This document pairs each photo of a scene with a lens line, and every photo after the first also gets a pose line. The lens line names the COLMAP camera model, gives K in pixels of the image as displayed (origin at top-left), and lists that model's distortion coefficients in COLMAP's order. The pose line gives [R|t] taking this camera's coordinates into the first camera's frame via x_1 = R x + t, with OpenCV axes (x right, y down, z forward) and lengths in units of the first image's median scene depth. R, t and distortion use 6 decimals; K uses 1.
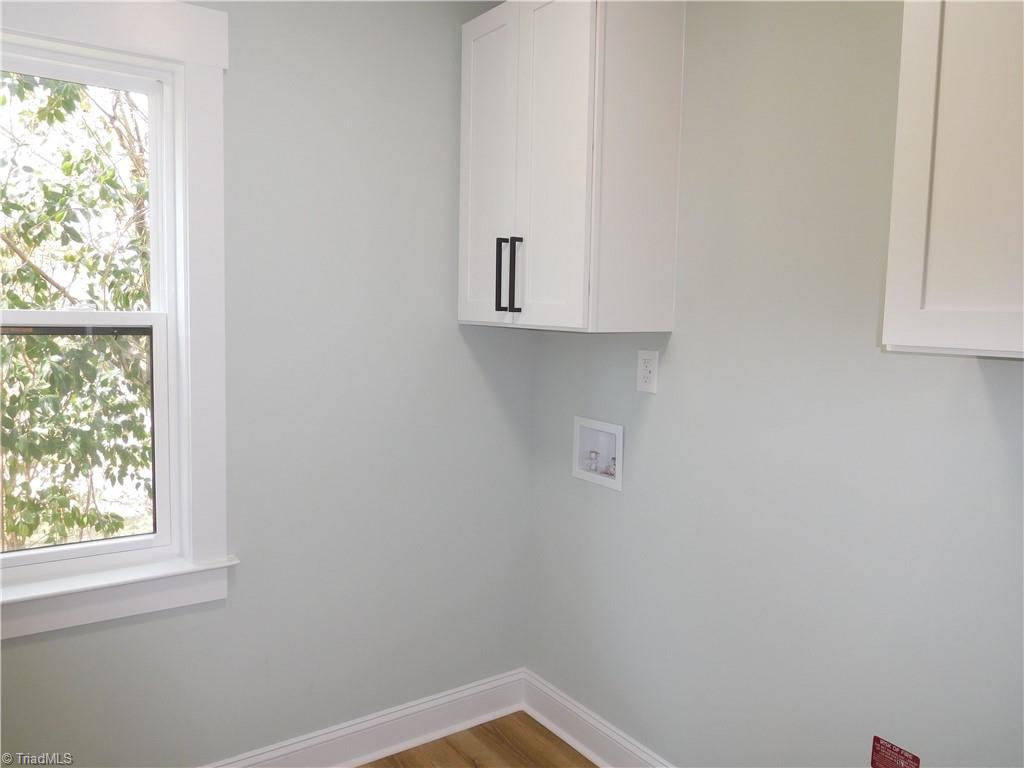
lens RADIAL K [[764.9, 0, 509.9], [0, 764.9, 390.5], [0, 0, 1]] dist [-0.012553, 0.001443]
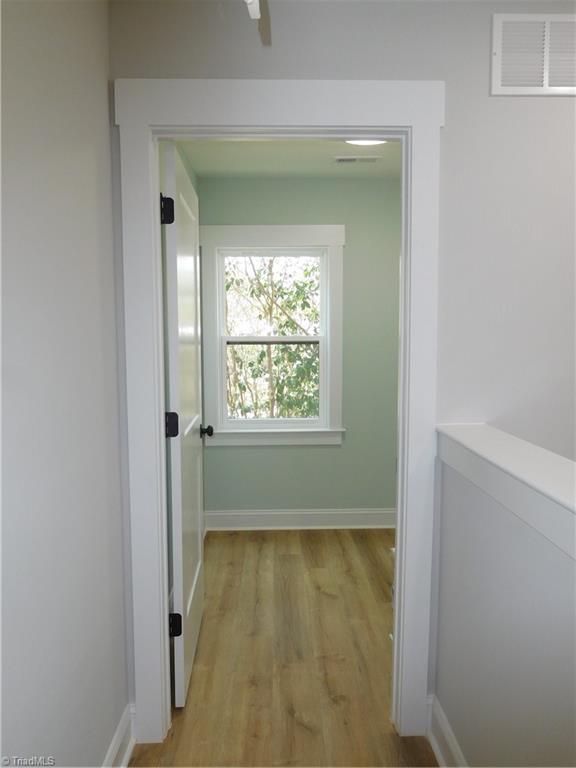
lens RADIAL K [[573.7, 0, 288.4], [0, 573.7, 386.6], [0, 0, 1]] dist [-0.012553, 0.001443]
pose [[0.832883, 0.013294, -0.553290, 0.283766], [-0.026865, 0.999504, -0.016426, 0.056181], [0.552797, 0.028545, 0.832827, -0.375695]]
